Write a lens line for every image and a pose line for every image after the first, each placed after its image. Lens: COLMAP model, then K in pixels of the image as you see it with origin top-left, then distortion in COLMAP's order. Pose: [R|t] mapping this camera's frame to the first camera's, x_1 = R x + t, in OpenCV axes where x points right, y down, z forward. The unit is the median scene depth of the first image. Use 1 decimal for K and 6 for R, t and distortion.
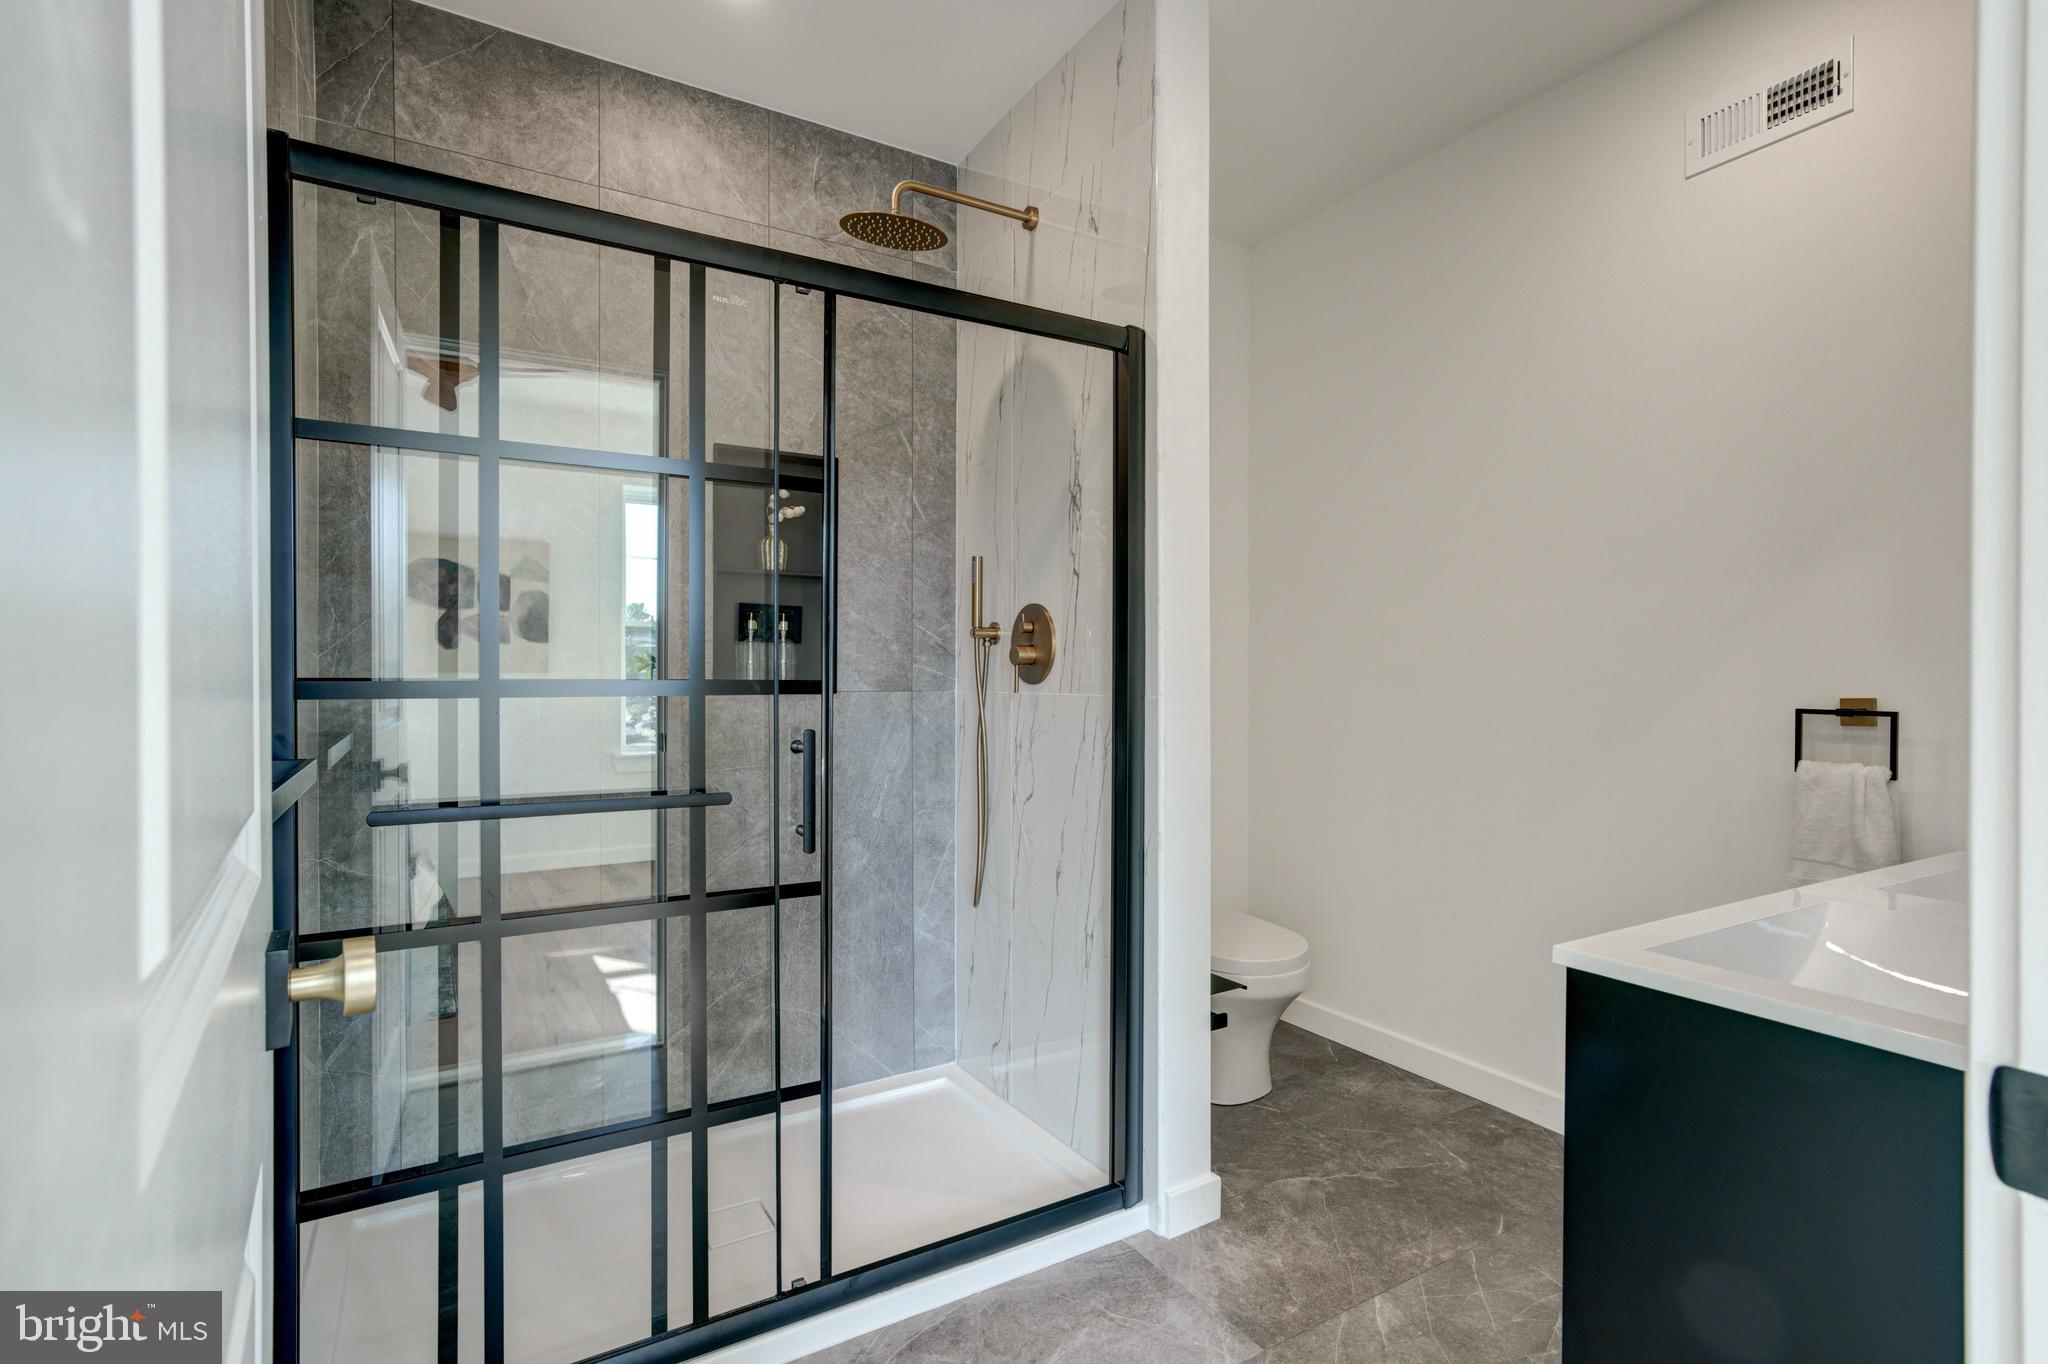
lens RADIAL K [[1001.1, 0, 1017.8], [0, 1001.1, 680.4], [0, 0, 1]] dist [-0.002739, 0.001620]
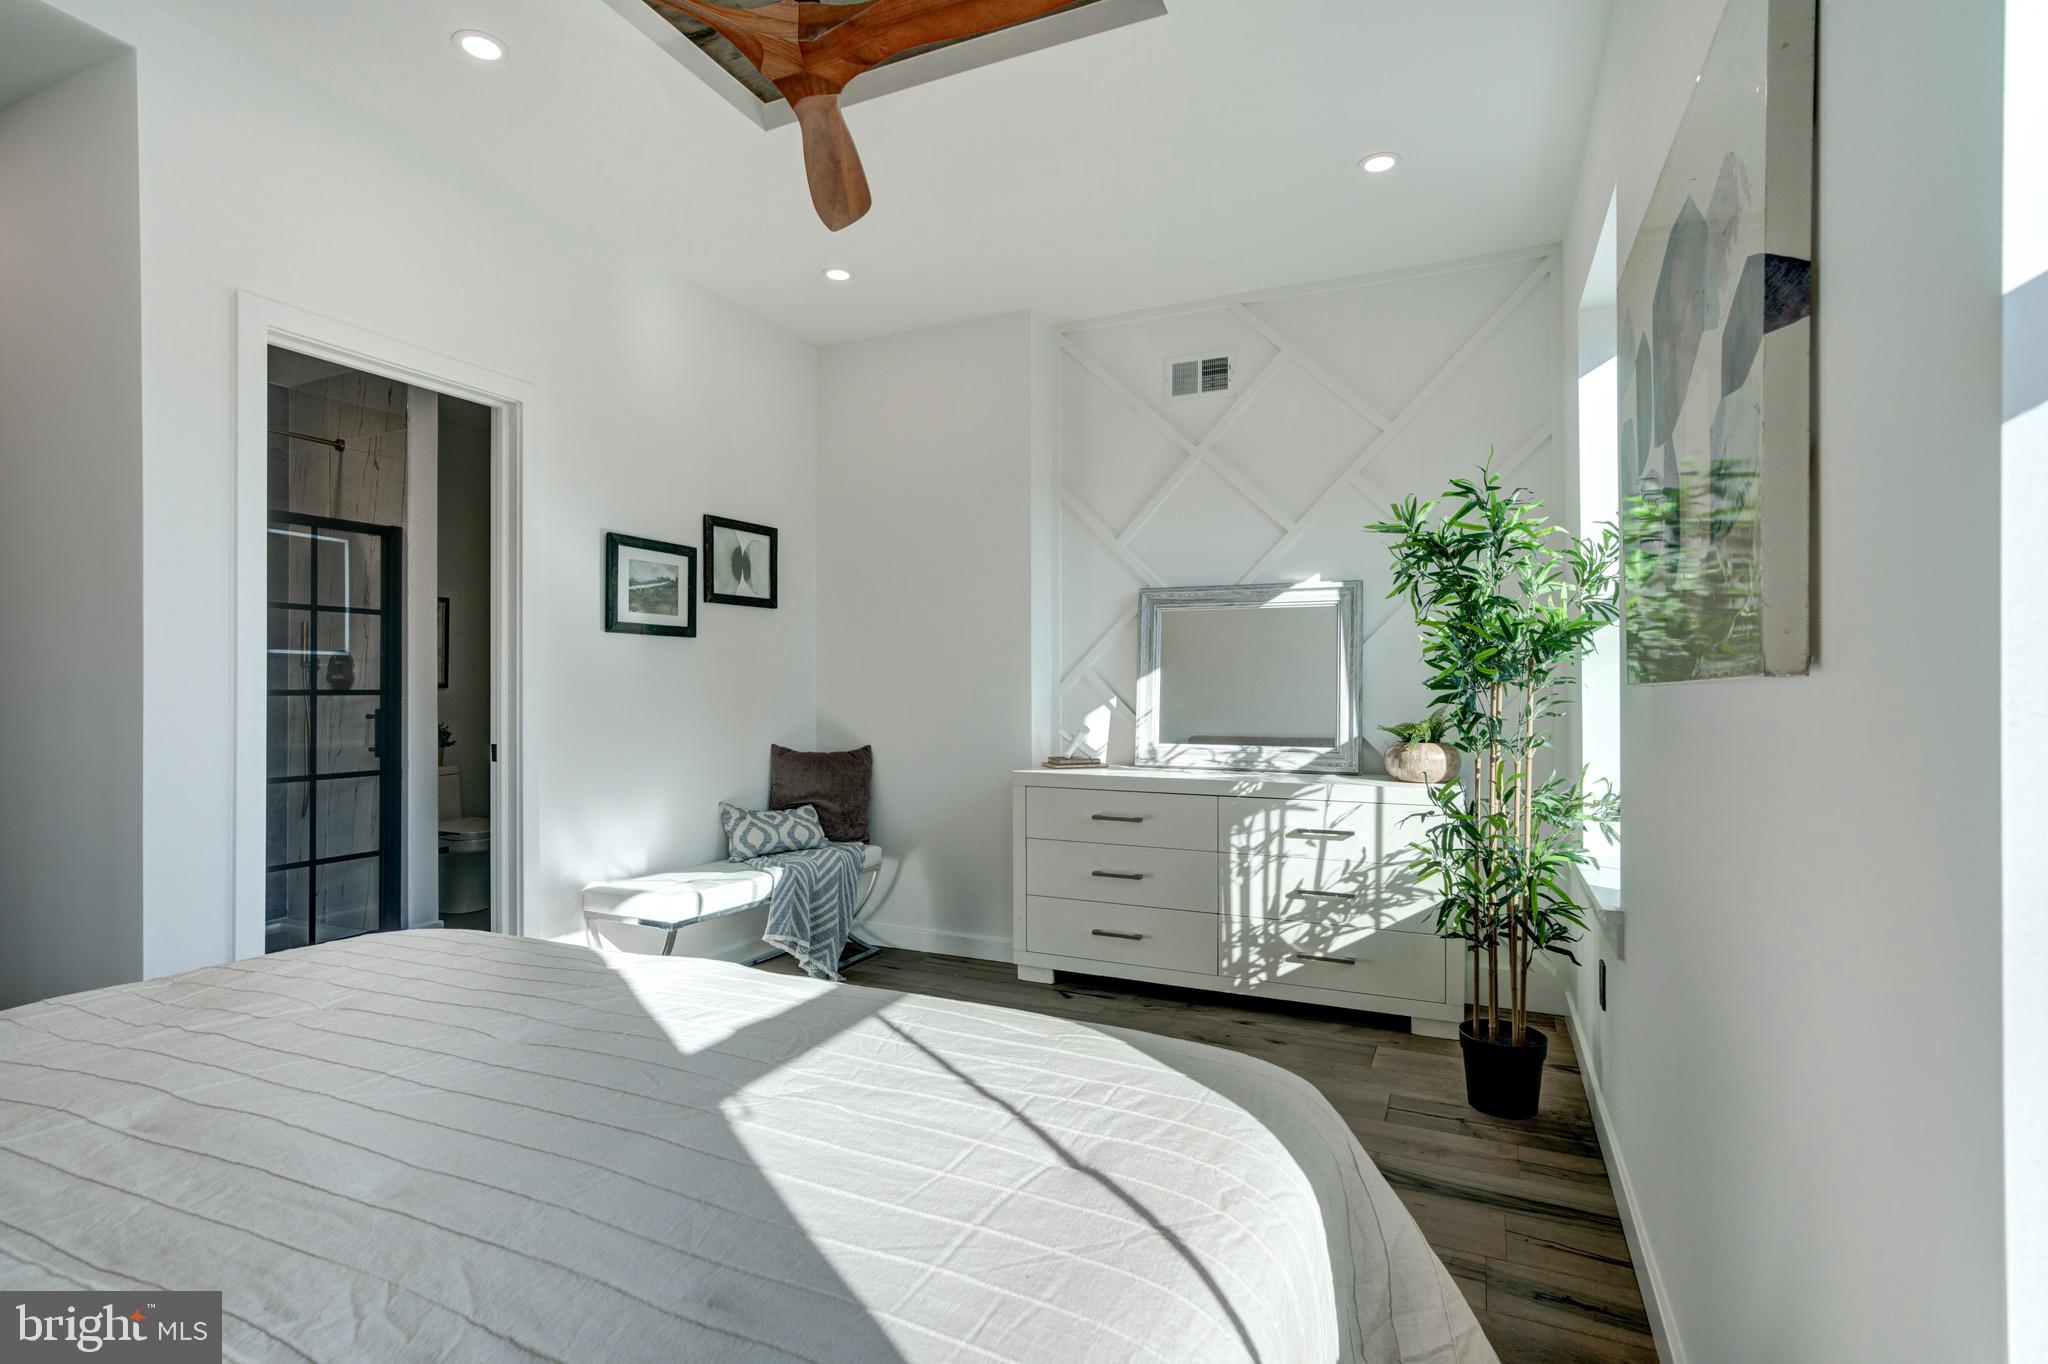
lens RADIAL K [[974.1, 0, 1024.0], [0, 974.1, 682.0], [0, 0, 1]] dist [-0.000756, 0.000496]
pose [[0.827952, 0.002071, 0.560796, 0.059095], [0.002238, 0.999973, -0.006997, -0.000249], [-0.560795, 0.007048, 0.827925, -1.410642]]
